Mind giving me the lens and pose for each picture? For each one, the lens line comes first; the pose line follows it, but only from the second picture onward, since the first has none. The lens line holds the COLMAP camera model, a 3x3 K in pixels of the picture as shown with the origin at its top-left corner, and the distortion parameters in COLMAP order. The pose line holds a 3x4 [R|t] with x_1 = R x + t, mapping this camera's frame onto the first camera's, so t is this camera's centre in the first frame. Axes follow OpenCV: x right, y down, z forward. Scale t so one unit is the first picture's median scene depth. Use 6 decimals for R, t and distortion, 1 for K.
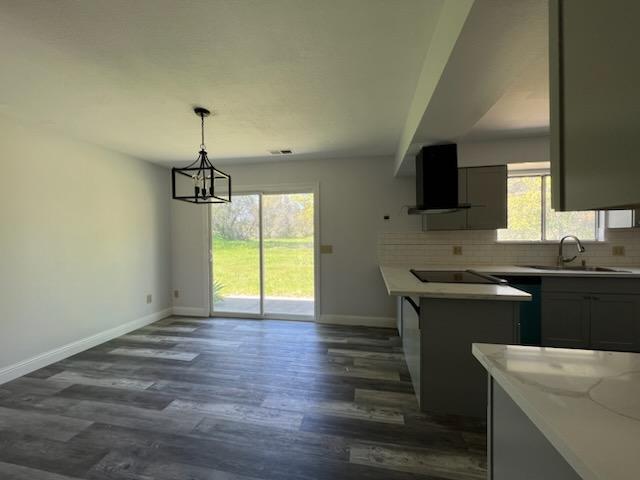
lens RADIAL K [[255.2, 0, 320.0], [0, 255.2, 240.0], [0, 0, 1]] dist [-0.001756, 0.000599]
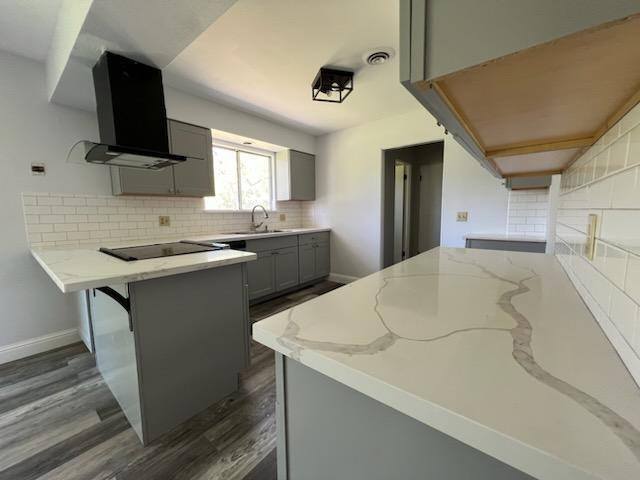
lens RADIAL K [[255.2, 0, 320.0], [0, 255.2, 240.0], [0, 0, 1]] dist [-0.001756, 0.000599]
pose [[0.470156, -0.091386, 0.877839, 0.048690], [0.022772, 0.995550, 0.091444, 0.050333], [-0.882290, -0.023003, 0.470145, 0.202200]]
